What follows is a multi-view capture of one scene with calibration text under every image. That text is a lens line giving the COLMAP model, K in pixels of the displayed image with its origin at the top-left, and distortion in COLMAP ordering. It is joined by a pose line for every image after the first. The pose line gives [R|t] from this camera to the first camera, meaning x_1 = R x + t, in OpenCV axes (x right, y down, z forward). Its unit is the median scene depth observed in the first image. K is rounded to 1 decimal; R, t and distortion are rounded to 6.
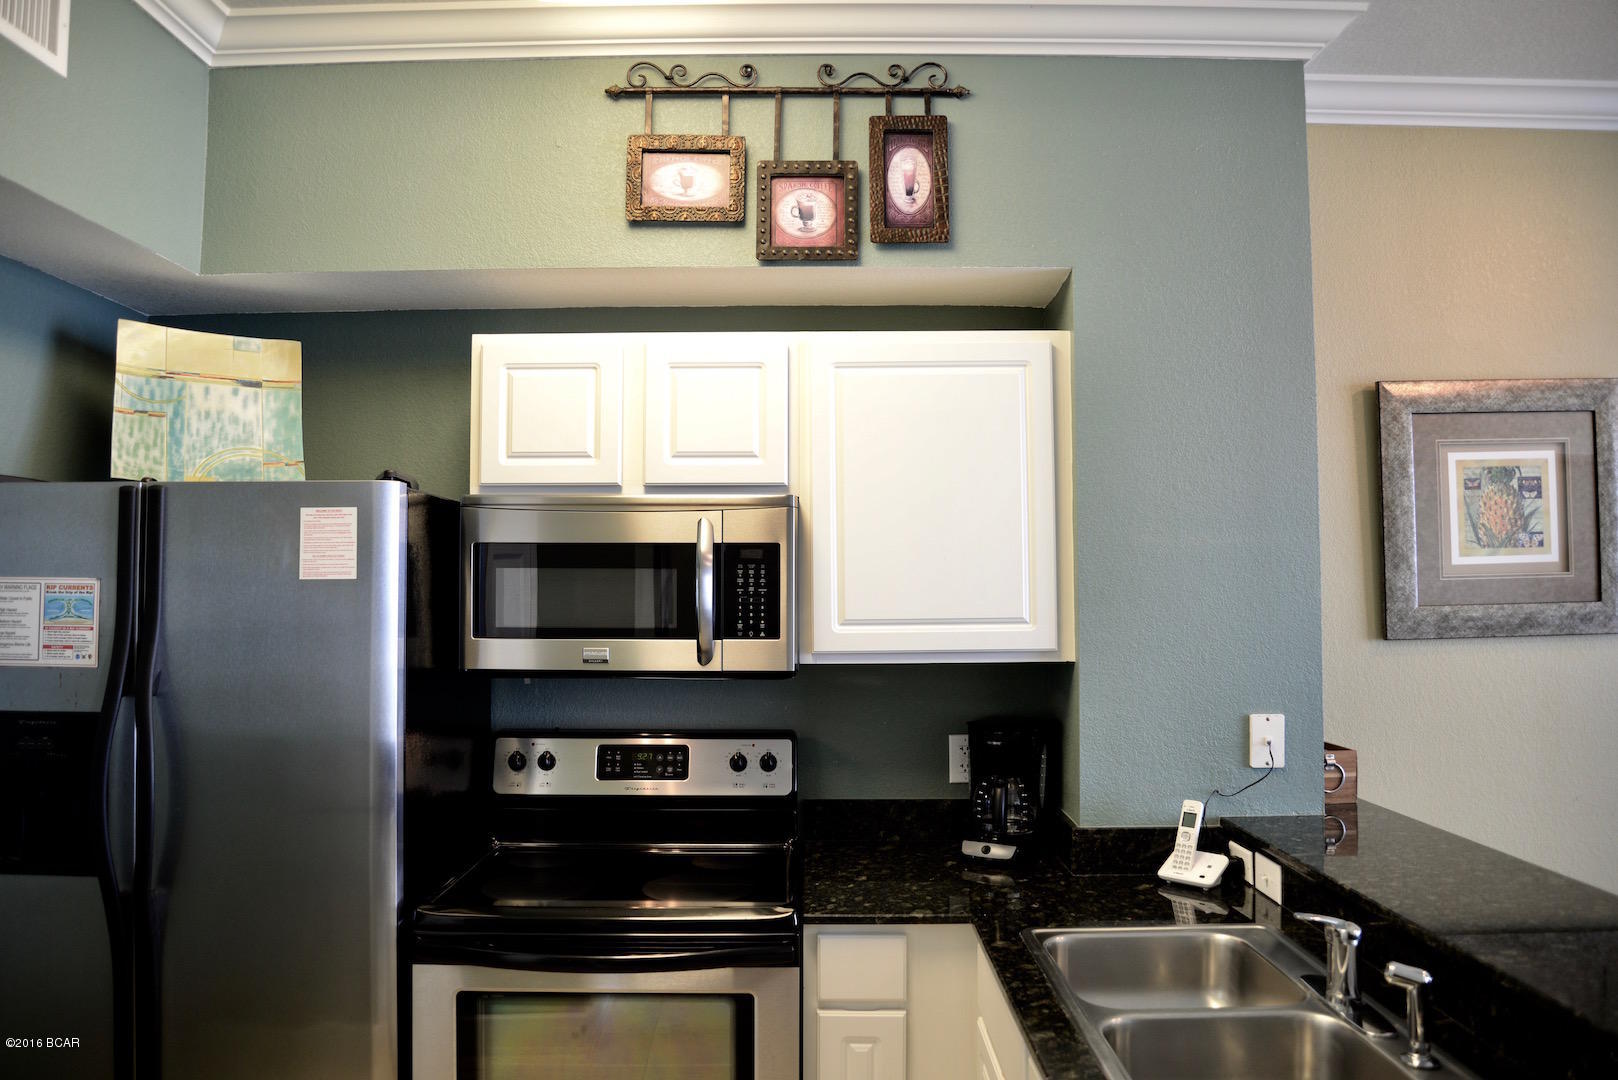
lens RADIAL K [[1118.5, 0, 809.0], [0, 1118.5, 540.0], [0, 0, 1]] dist [-0.082563, 0.004417]
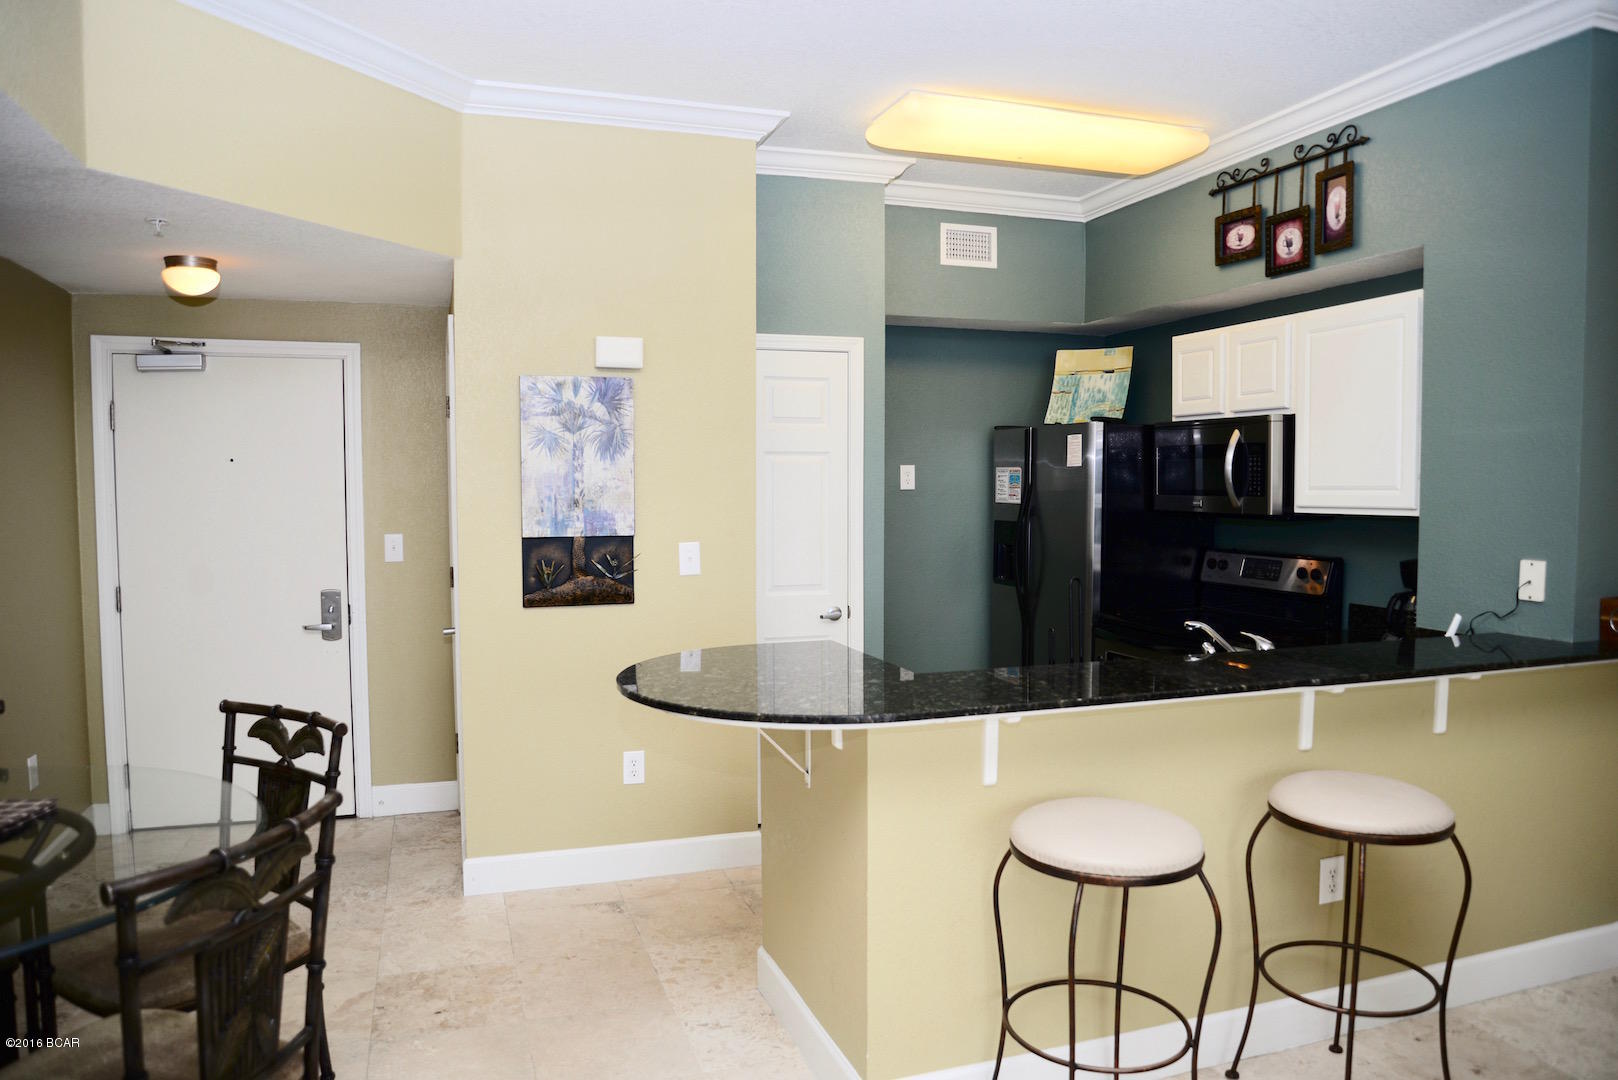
lens RADIAL K [[1118.5, 0, 809.0], [0, 1118.5, 540.0], [0, 0, 1]] dist [-0.082563, 0.004417]
pose [[0.330095, 0.048799, -0.942685, 1.317577], [0.044237, 0.996766, 0.067088, 0.007708], [0.942911, -0.063847, 0.326869, -0.240170]]
